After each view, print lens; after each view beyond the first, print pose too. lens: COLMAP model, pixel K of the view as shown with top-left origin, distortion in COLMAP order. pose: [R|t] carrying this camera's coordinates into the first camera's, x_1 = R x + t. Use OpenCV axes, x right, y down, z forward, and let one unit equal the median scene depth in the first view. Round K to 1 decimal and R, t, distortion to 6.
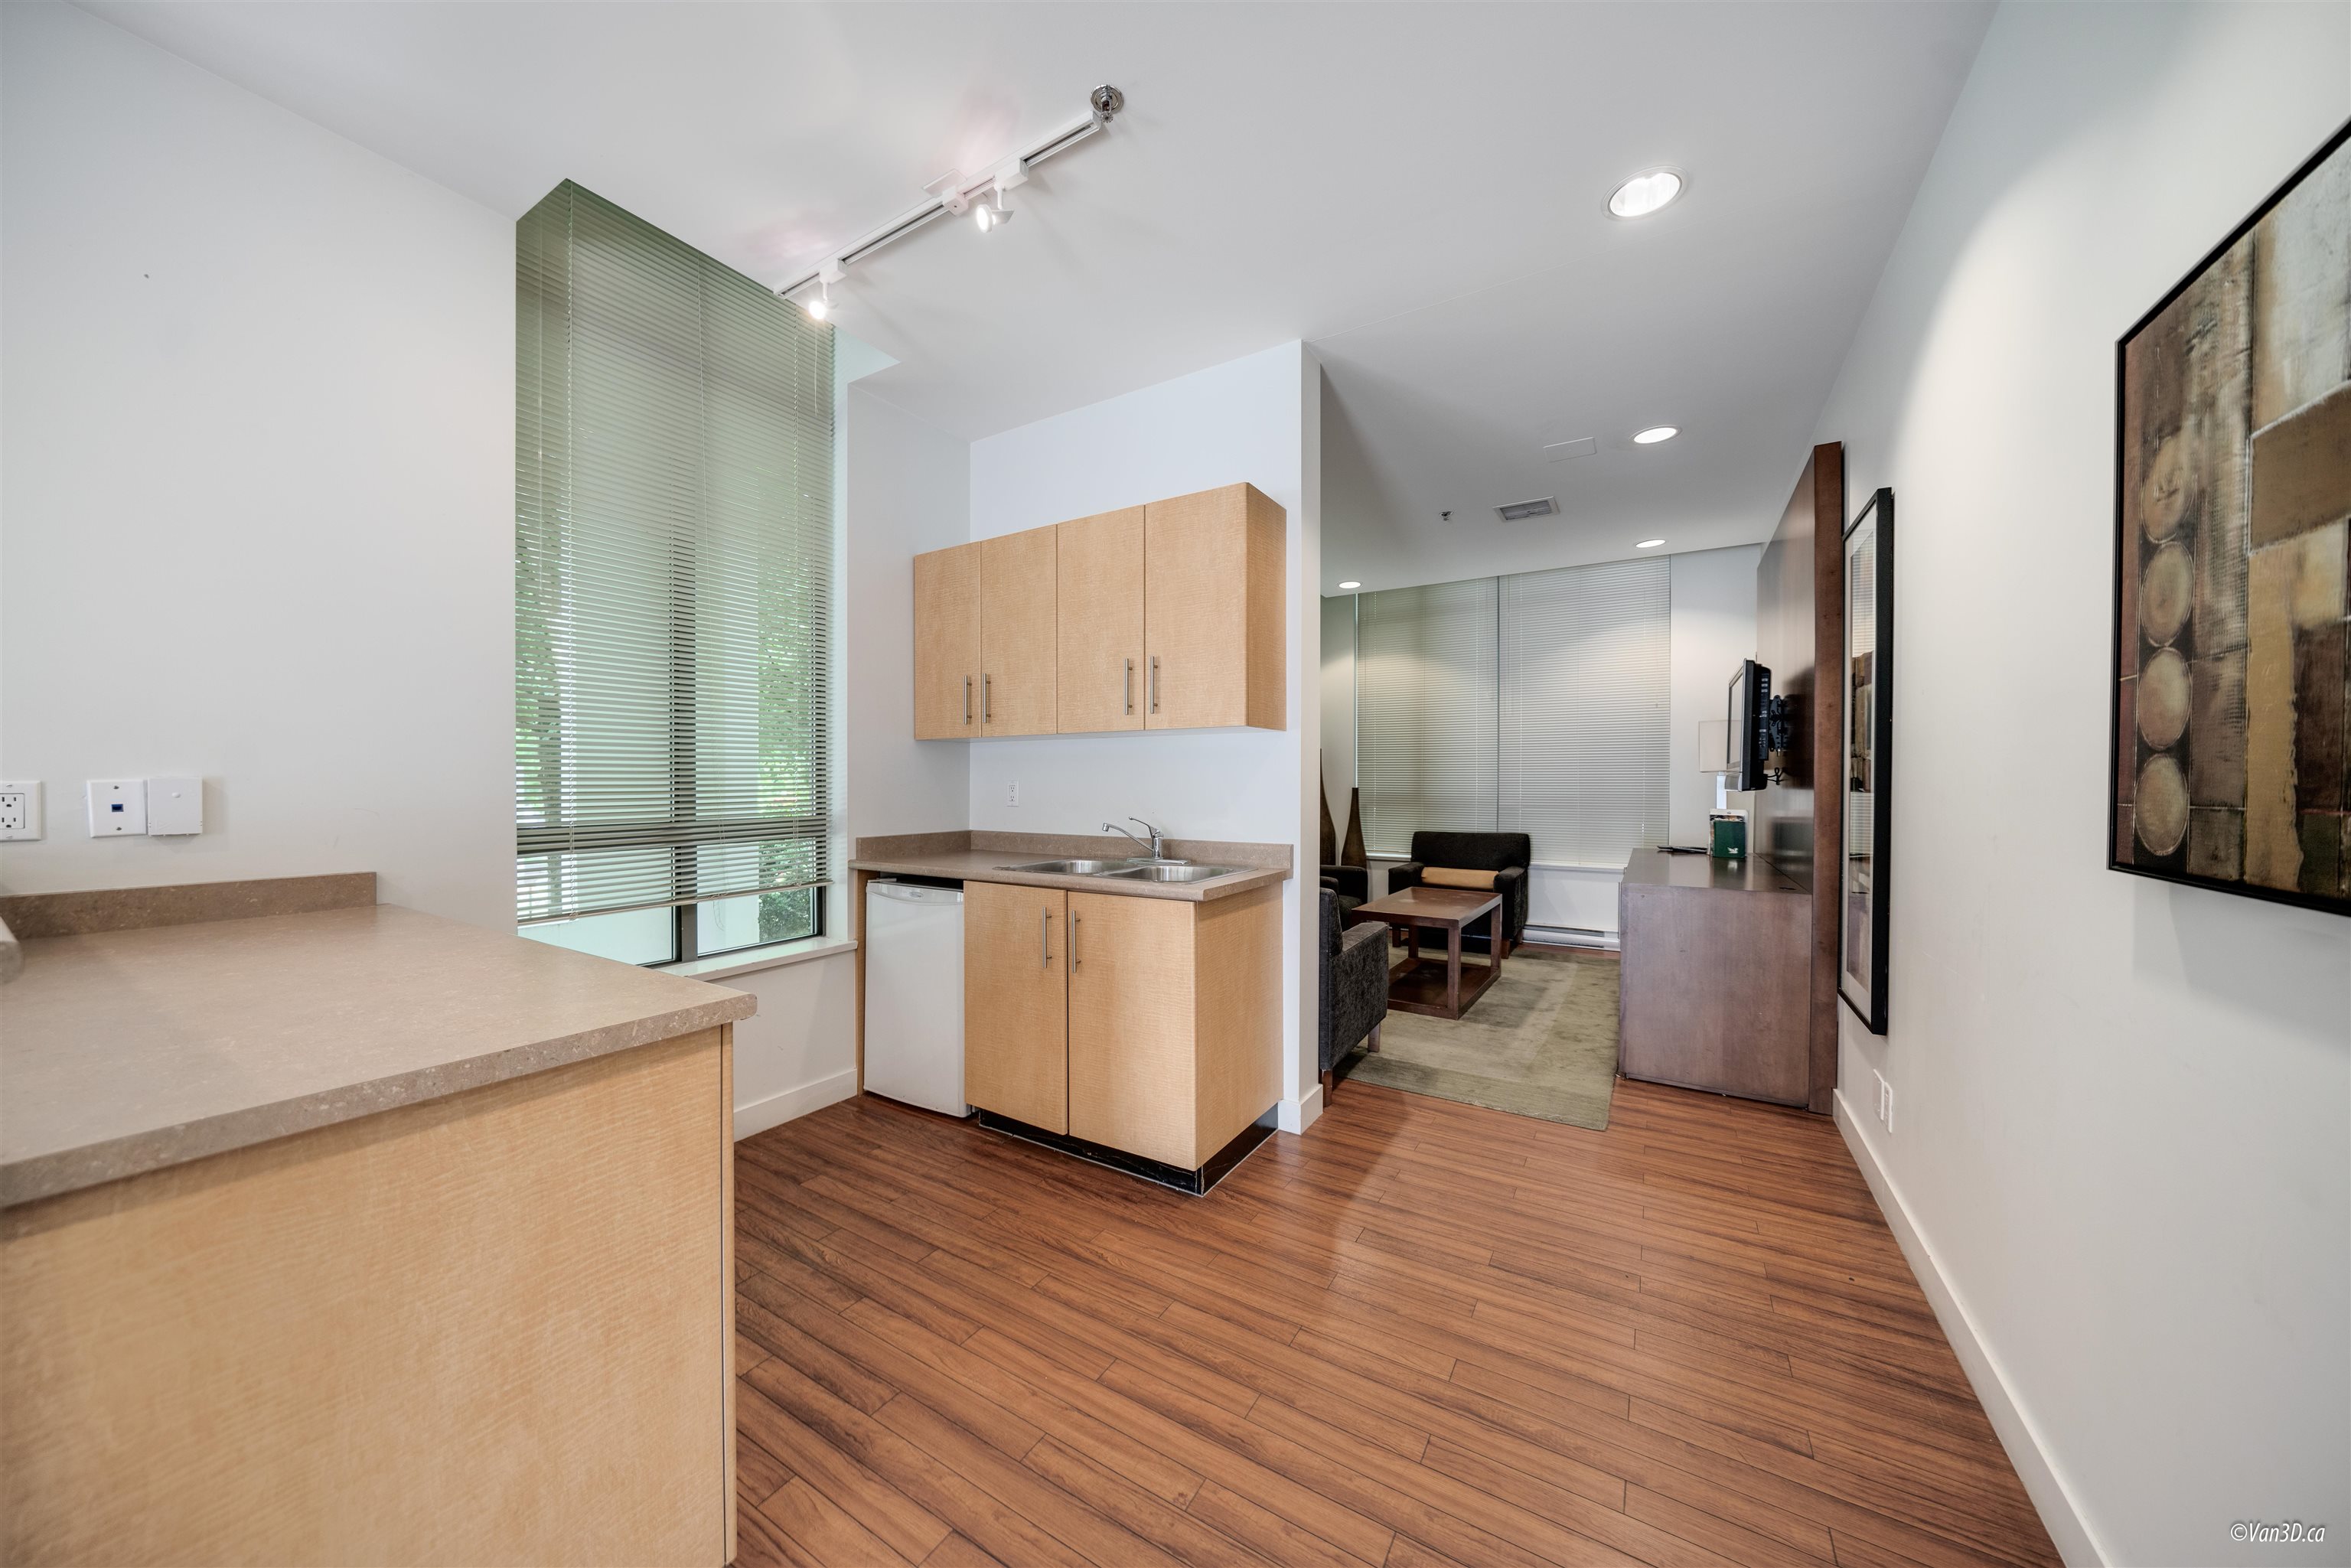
lens RADIAL K [[819.8, 0, 1151.7], [0, 819.8, 787.7], [0, 0, 1]] dist [-0.002210, -0.000278]
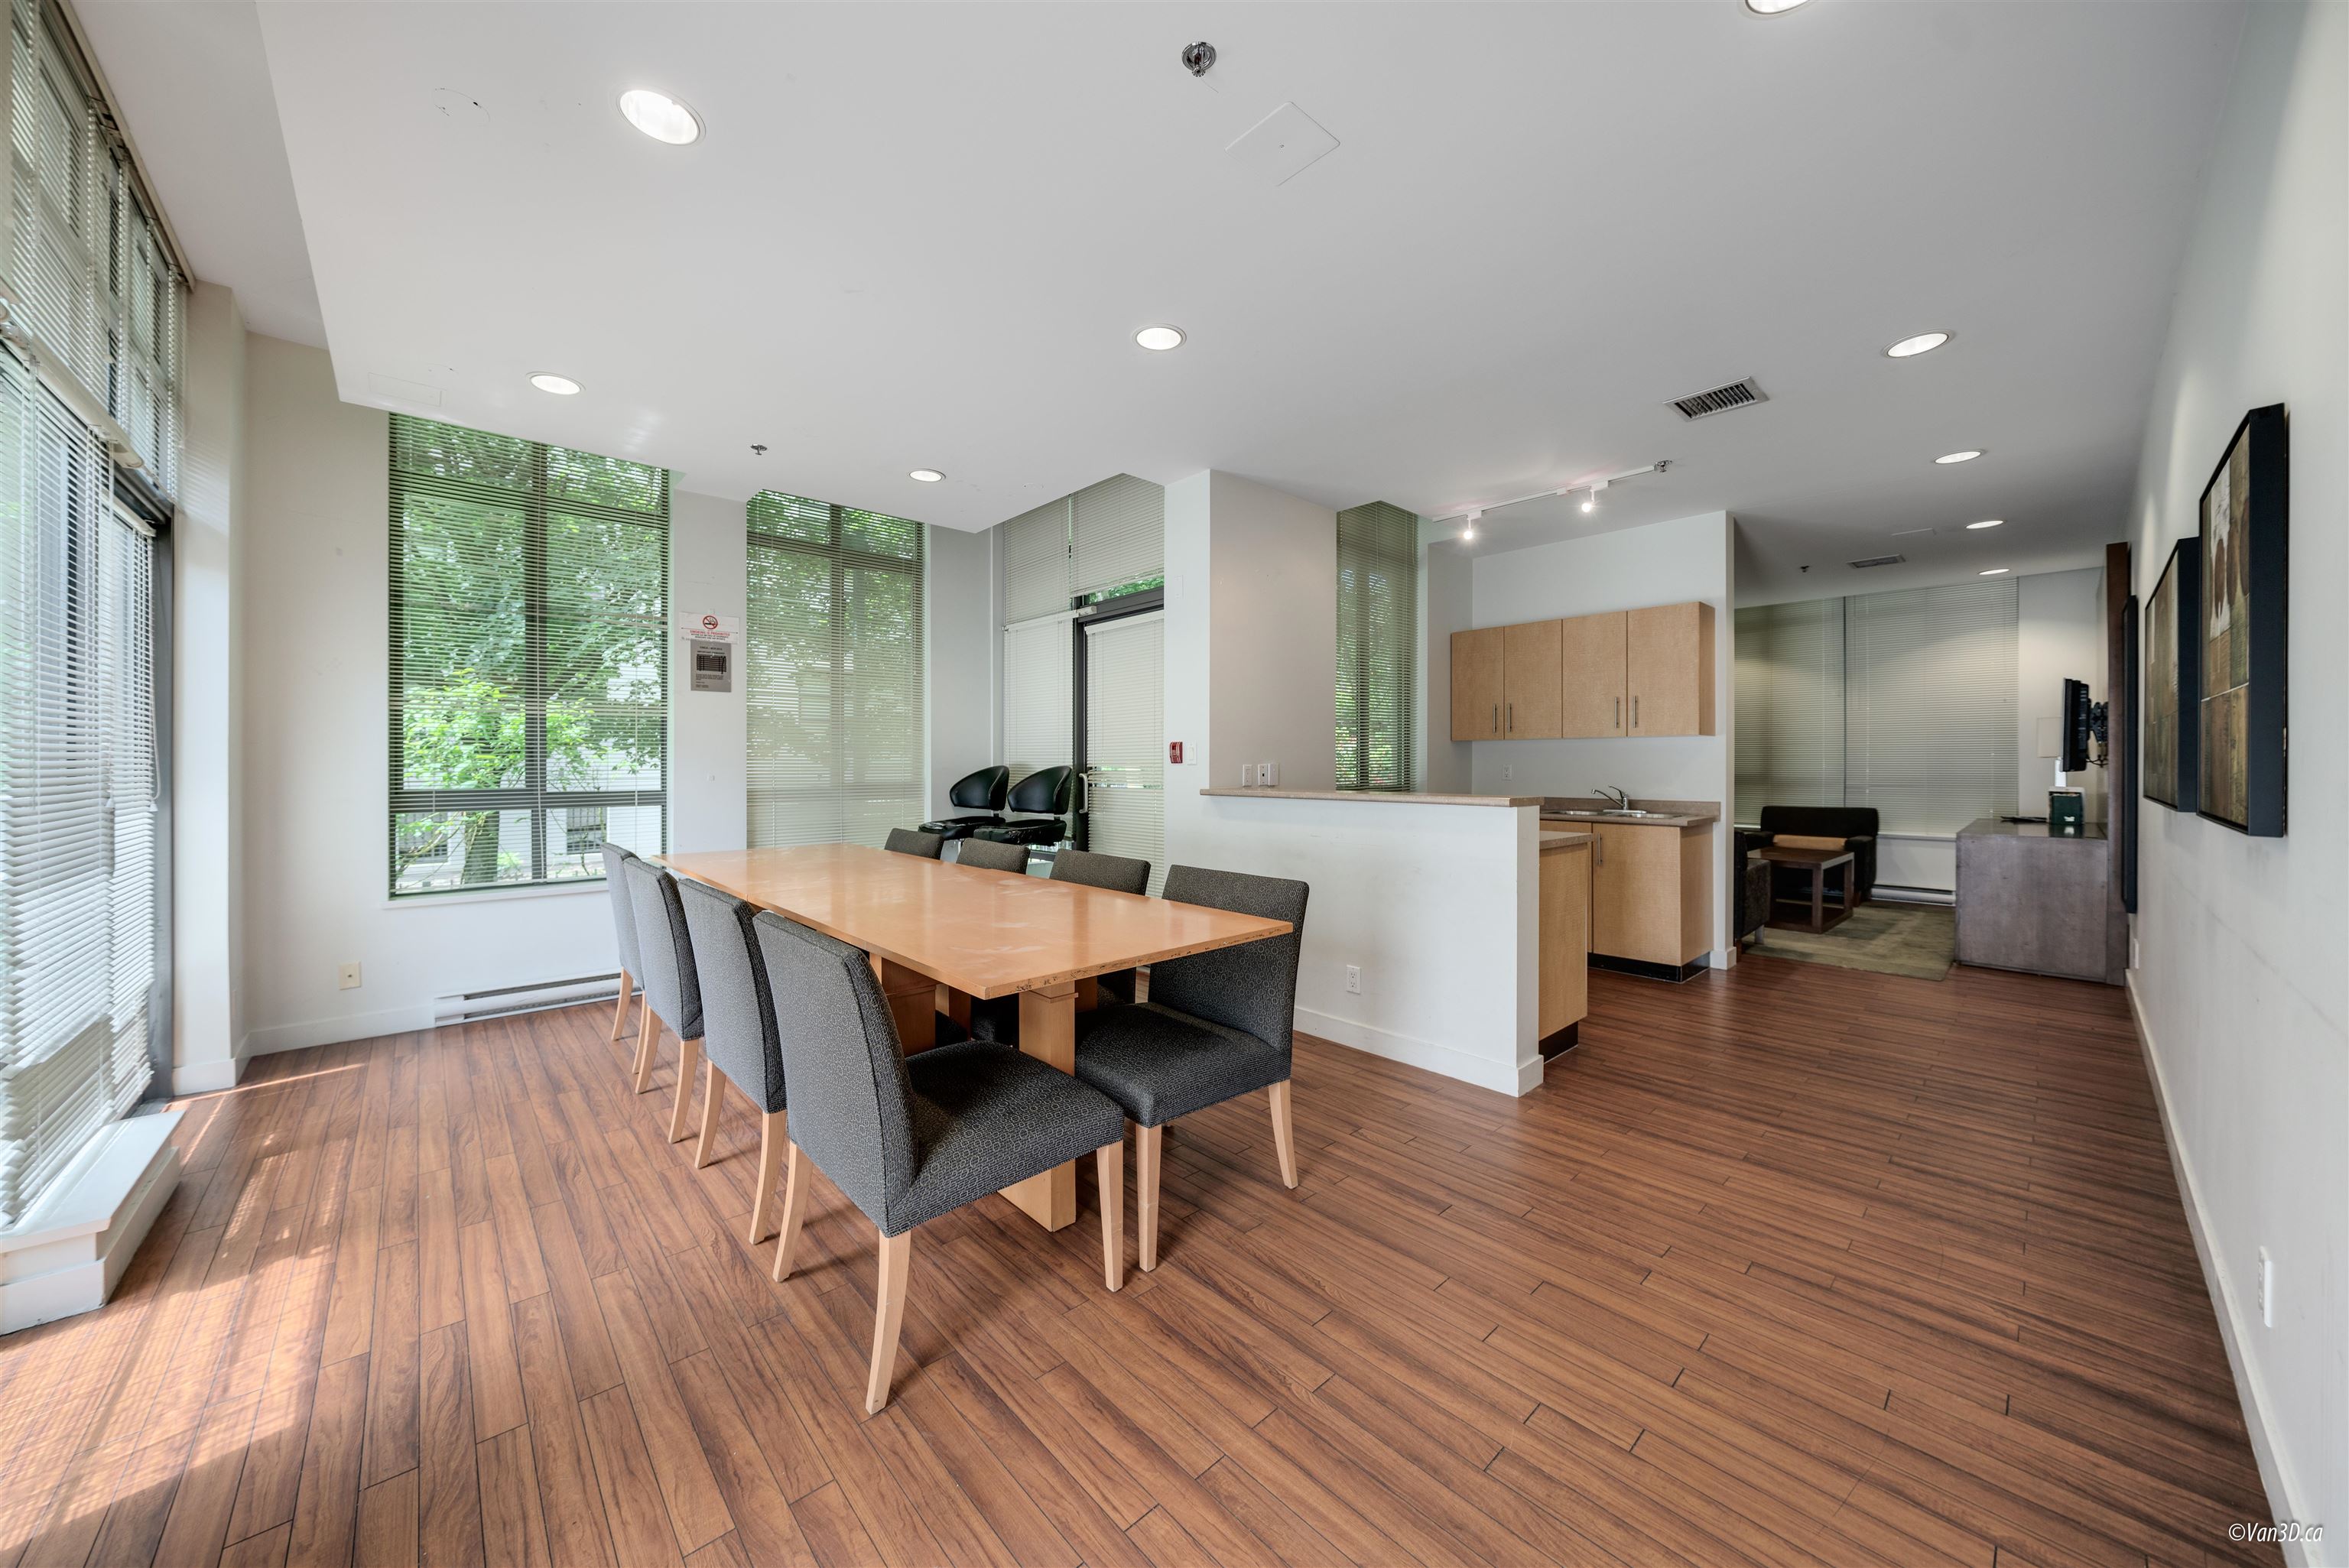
lens RADIAL K [[819.0, 0, 1174.5], [0, 819.0, 764.5], [0, 0, 1]] dist [-0.002210, -0.000278]
pose [[0.963778, -0.001751, -0.266701, -0.287097], [-0.000606, 0.999961, -0.008754, 0.003853], [0.266706, 0.008599, 0.963740, -0.583605]]
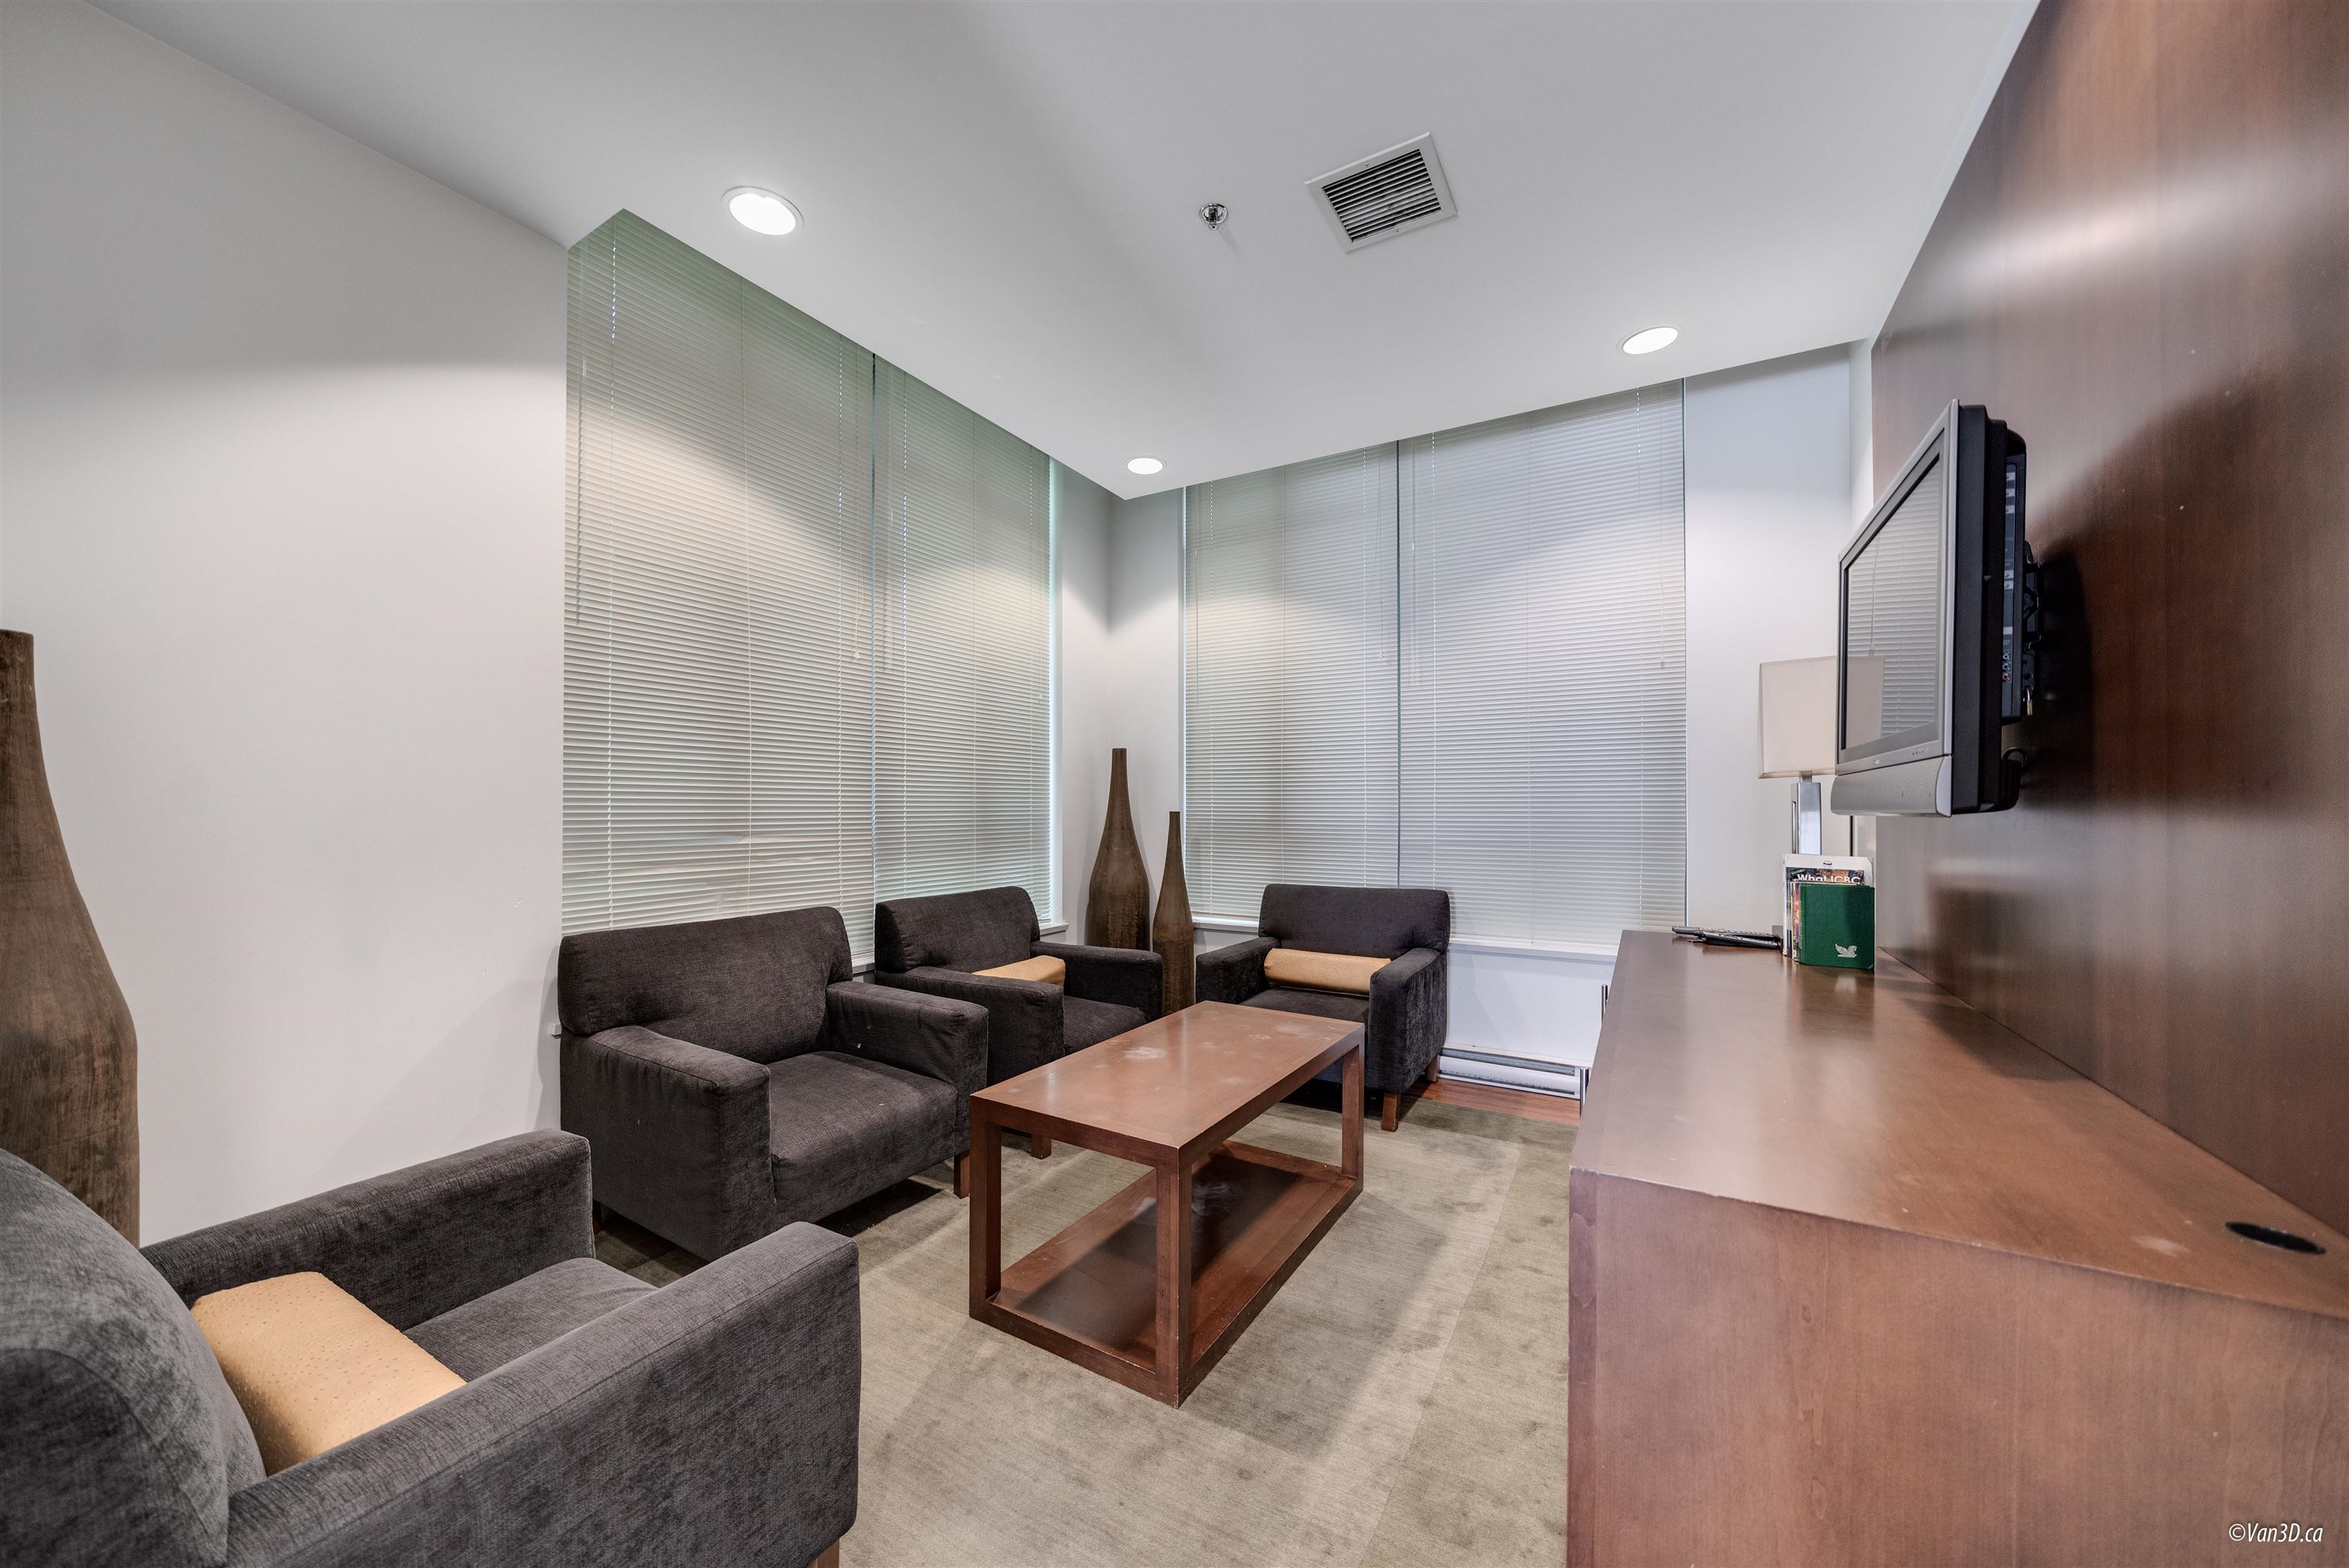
lens RADIAL K [[819.0, 0, 1180.8], [0, 819.0, 802.1], [0, 0, 1]] dist [-0.002210, -0.000278]
pose [[0.999533, 0.000648, 0.030554, 0.339272], [-0.000160, 0.999872, -0.015987, 0.003911], [-0.030560, 0.015975, 0.999405, 0.569532]]
